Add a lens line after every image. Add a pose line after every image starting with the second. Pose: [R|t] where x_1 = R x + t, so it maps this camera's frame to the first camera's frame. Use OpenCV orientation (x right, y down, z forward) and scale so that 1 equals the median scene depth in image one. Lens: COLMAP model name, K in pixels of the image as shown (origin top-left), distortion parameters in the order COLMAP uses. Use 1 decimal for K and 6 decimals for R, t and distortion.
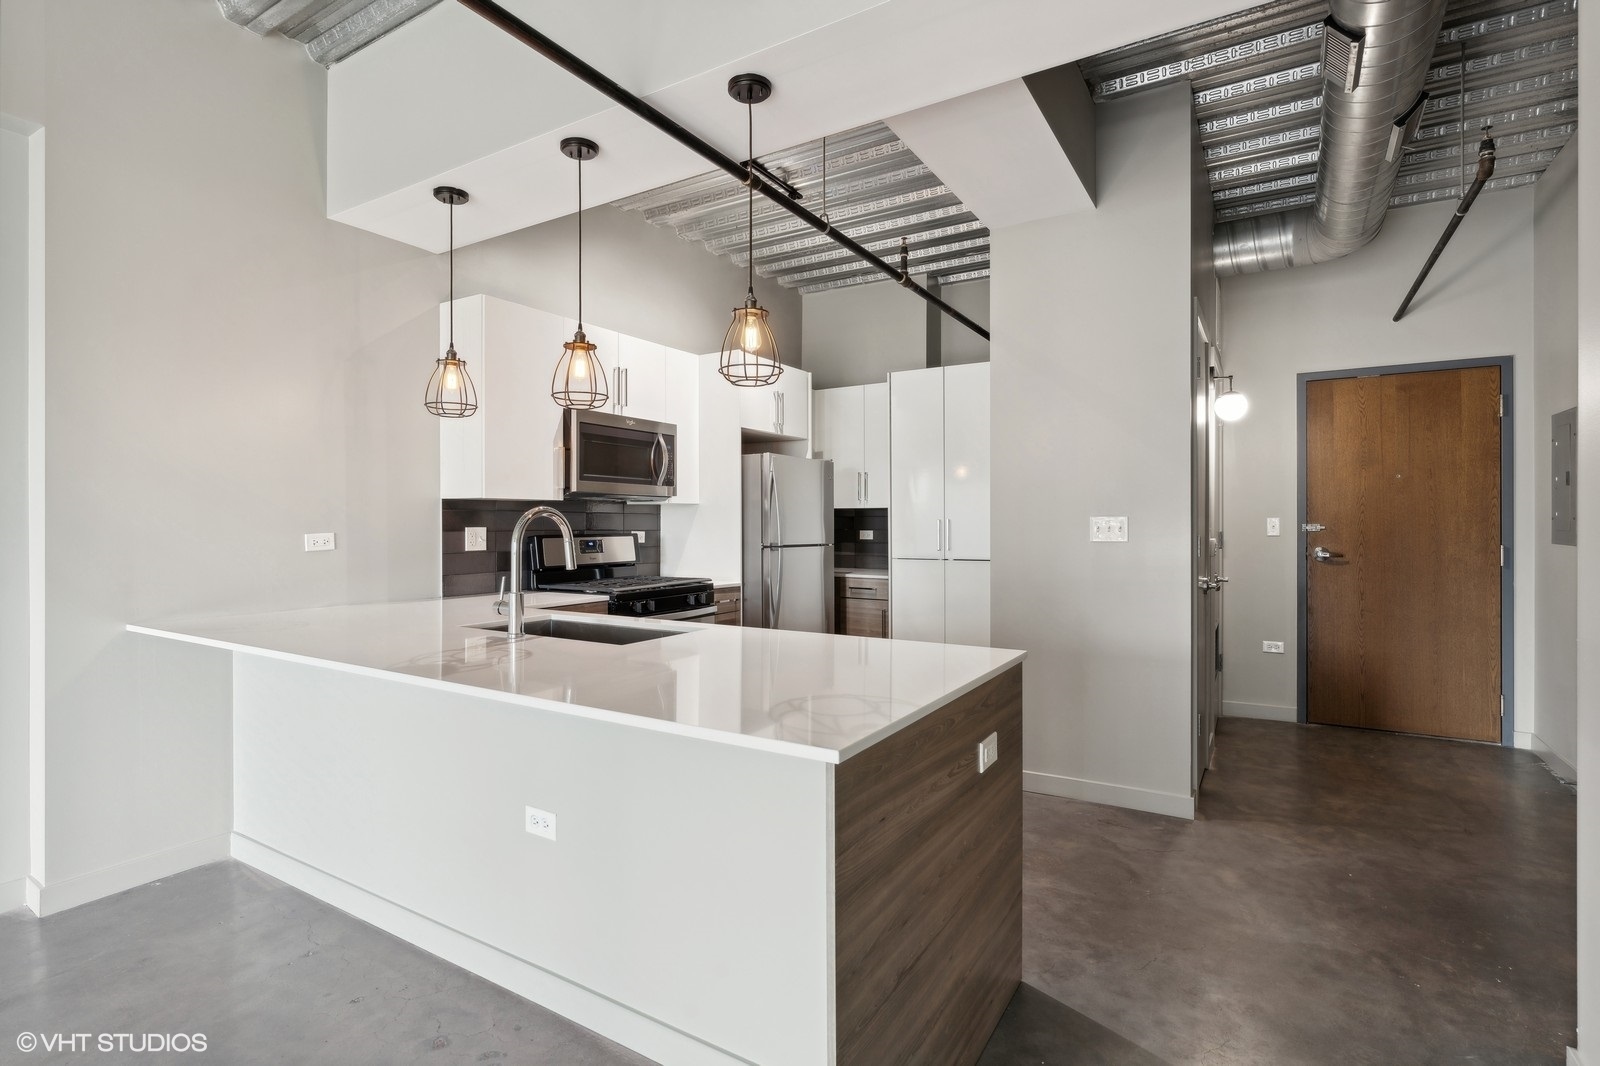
lens RADIAL K [[757.0, 0, 772.8], [0, 757.0, 536.7], [0, 0, 1]] dist [-0.004181, 0.000290]
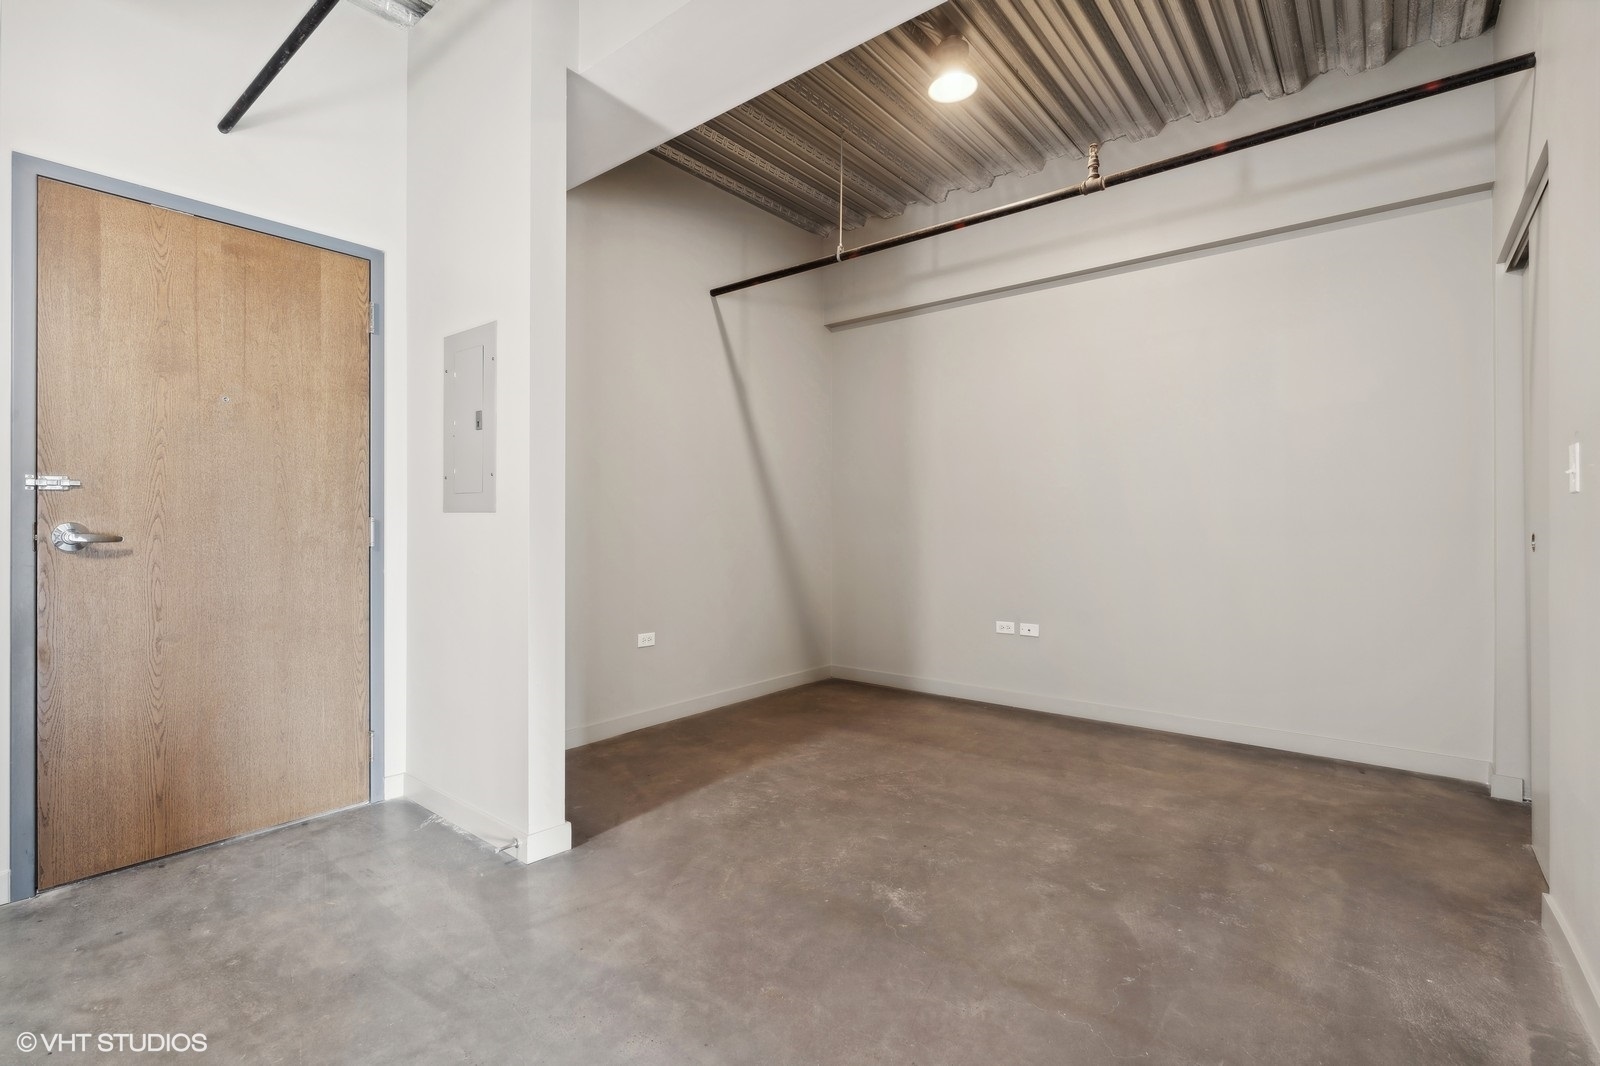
lens RADIAL K [[727.2, 0, 815.6], [0, 727.2, 514.6], [0, 0, 1]] dist [-0.006816, 0.001917]
pose [[0.082140, 0.014265, 0.996519, 0.322778], [0.011691, 0.999815, -0.015276, 0.023269], [-0.996552, 0.012905, 0.081958, 0.520259]]
